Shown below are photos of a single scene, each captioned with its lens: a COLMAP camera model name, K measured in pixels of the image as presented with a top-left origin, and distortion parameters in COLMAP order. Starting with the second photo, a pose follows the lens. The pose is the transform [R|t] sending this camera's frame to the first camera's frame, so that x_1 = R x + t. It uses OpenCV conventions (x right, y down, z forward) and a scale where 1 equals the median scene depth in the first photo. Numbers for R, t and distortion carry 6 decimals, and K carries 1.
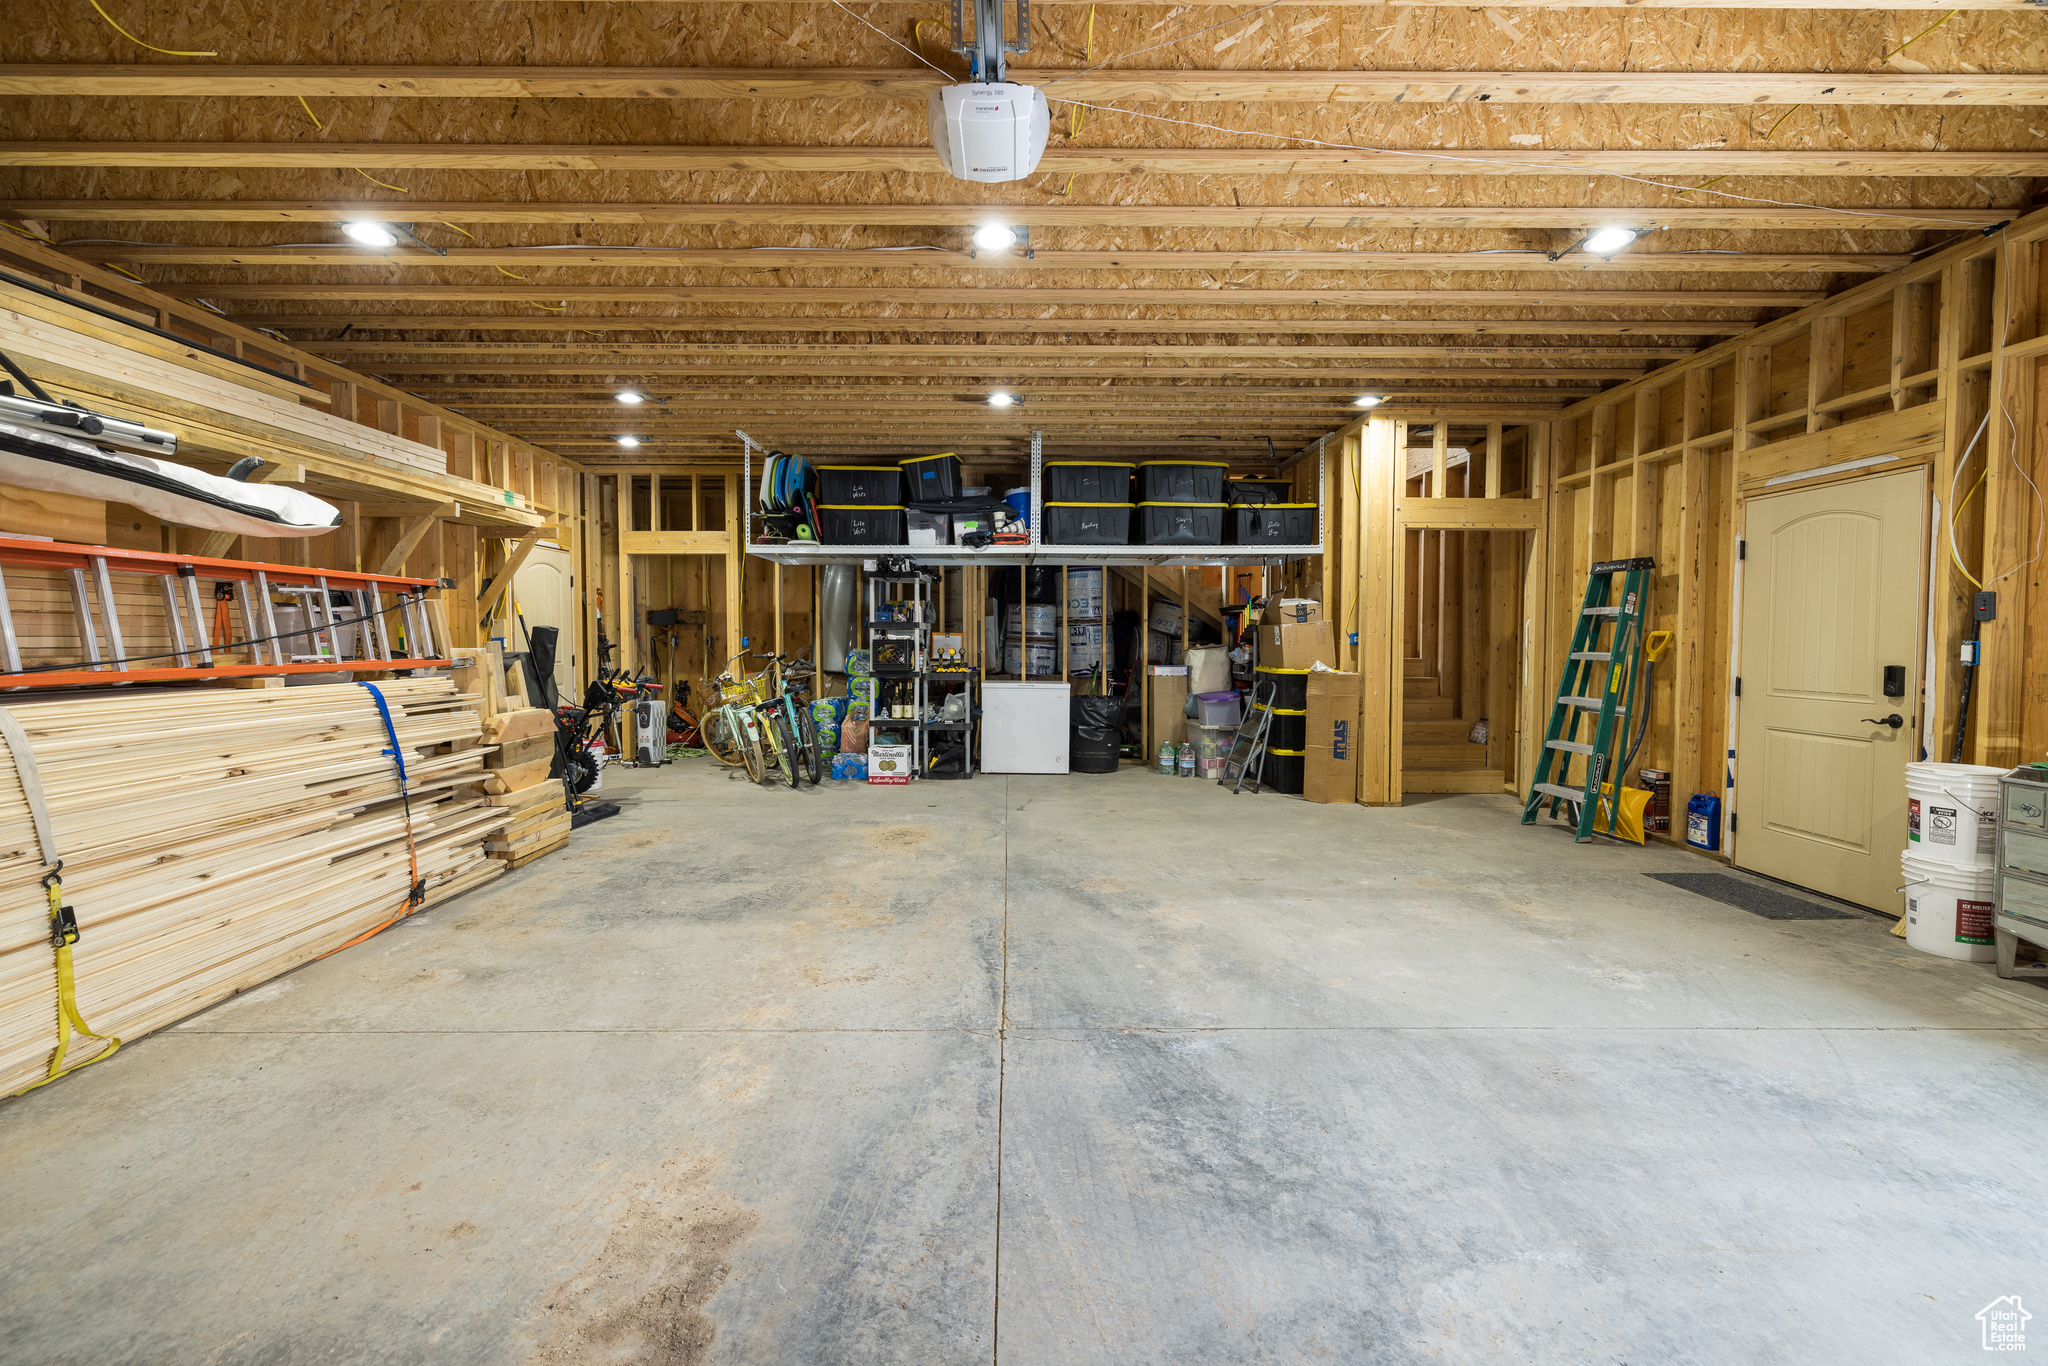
lens RADIAL K [[1696.8, 0, 1024.5], [0, 1696.8, 772.6], [0, 0, 1]] dist [-0.010197, -0.001481]
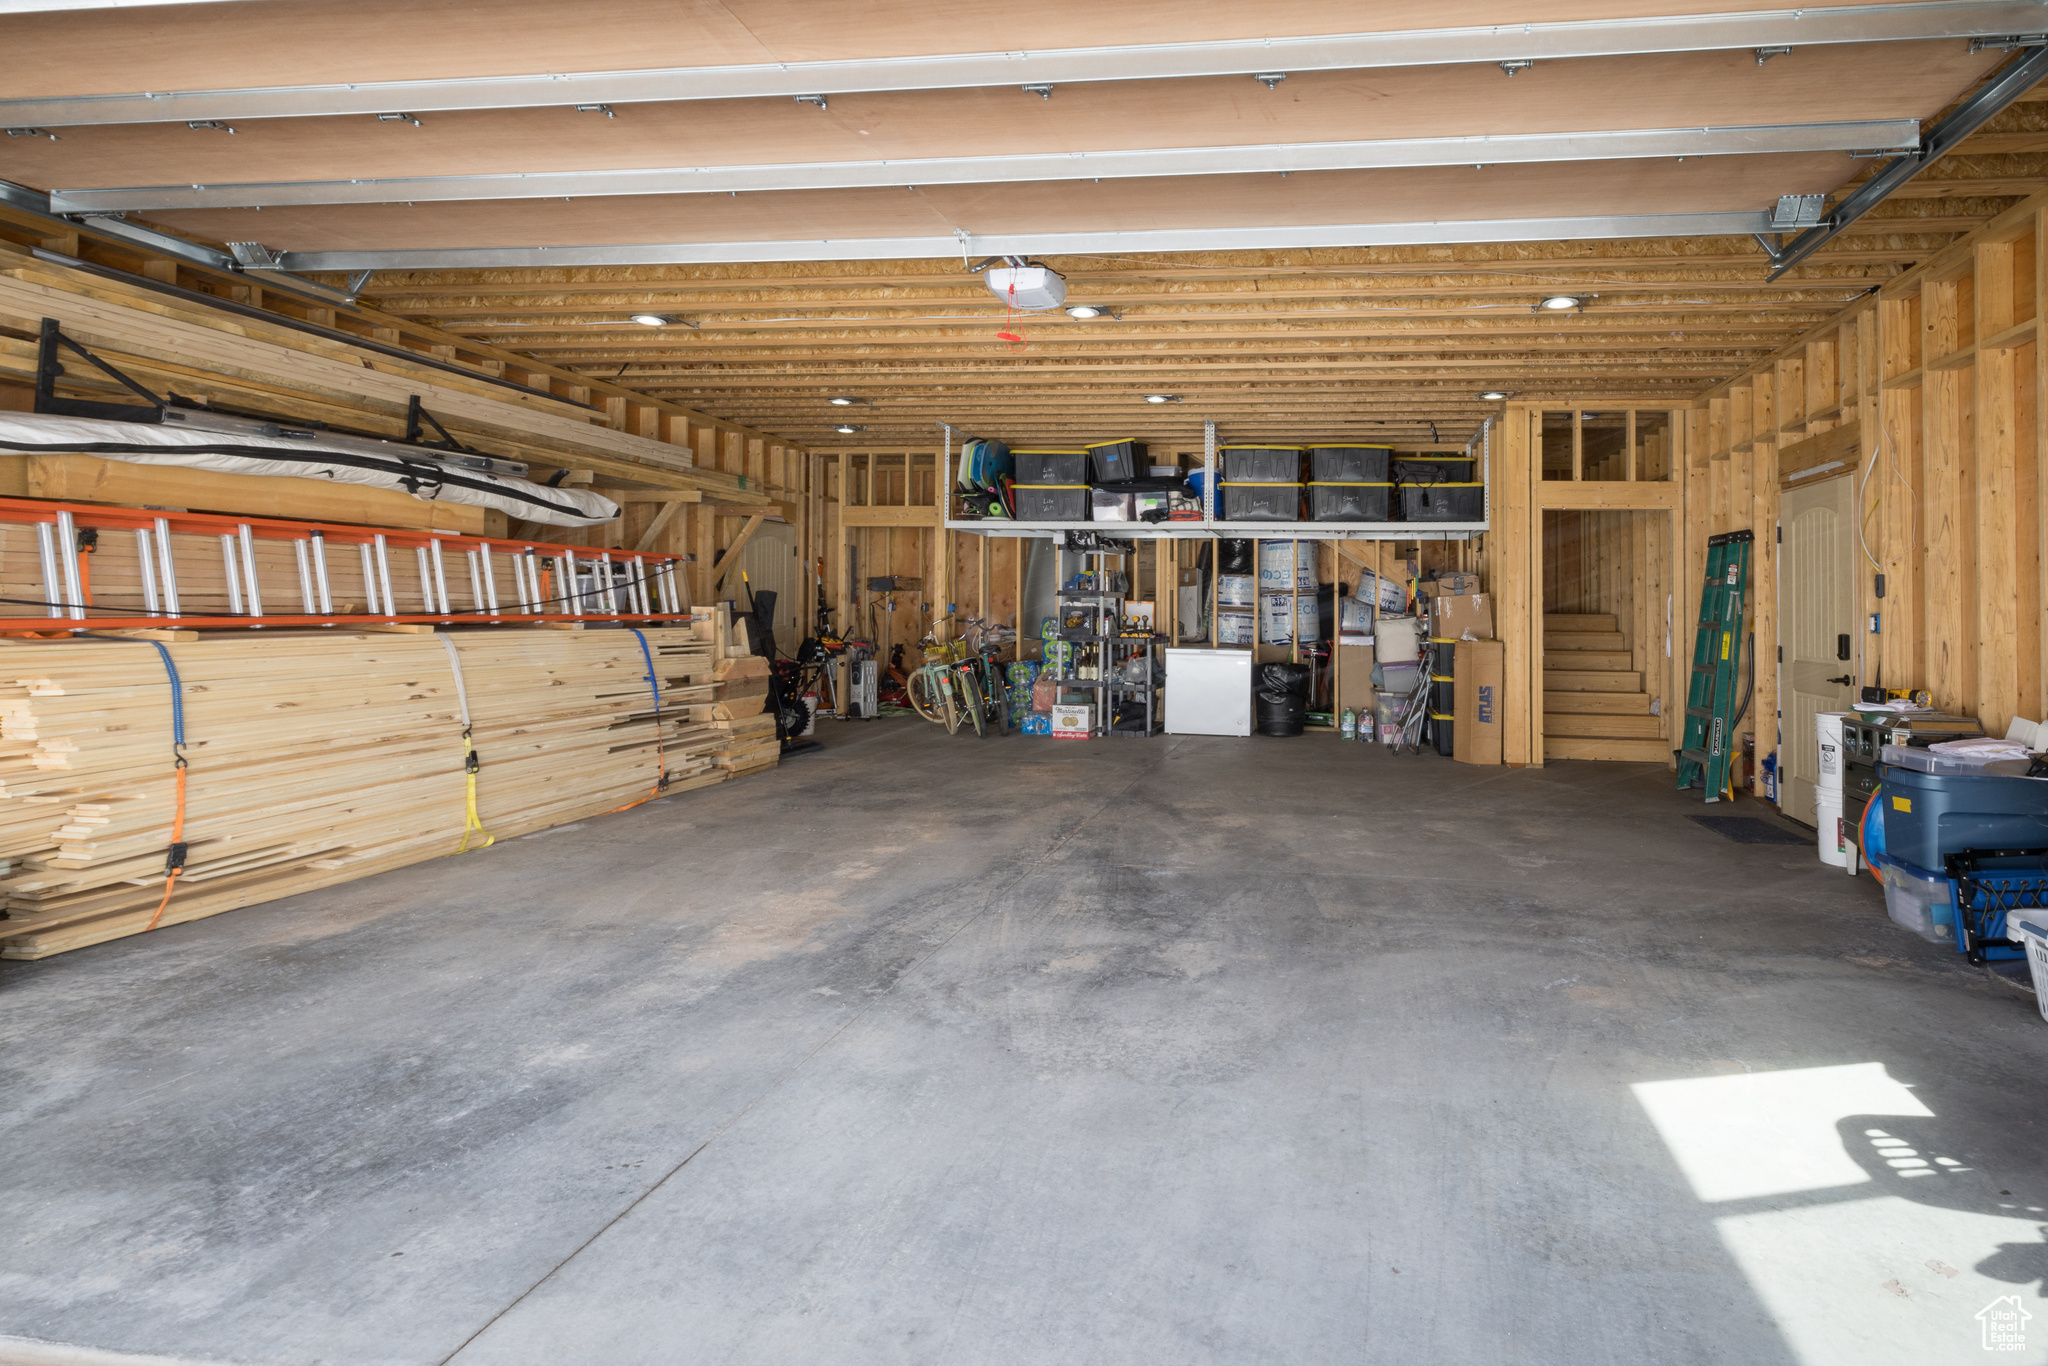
lens RADIAL K [[2020.5, 0, 1024.0], [0, 2020.5, 683.0], [0, 0, 1]] dist [0.003696, 0.001881]
pose [[0.987526, 0.017188, -0.156514, 0.093871], [-0.023993, 0.998842, -0.041694, 0.026134], [0.155617, 0.044929, 0.986795, -0.291825]]
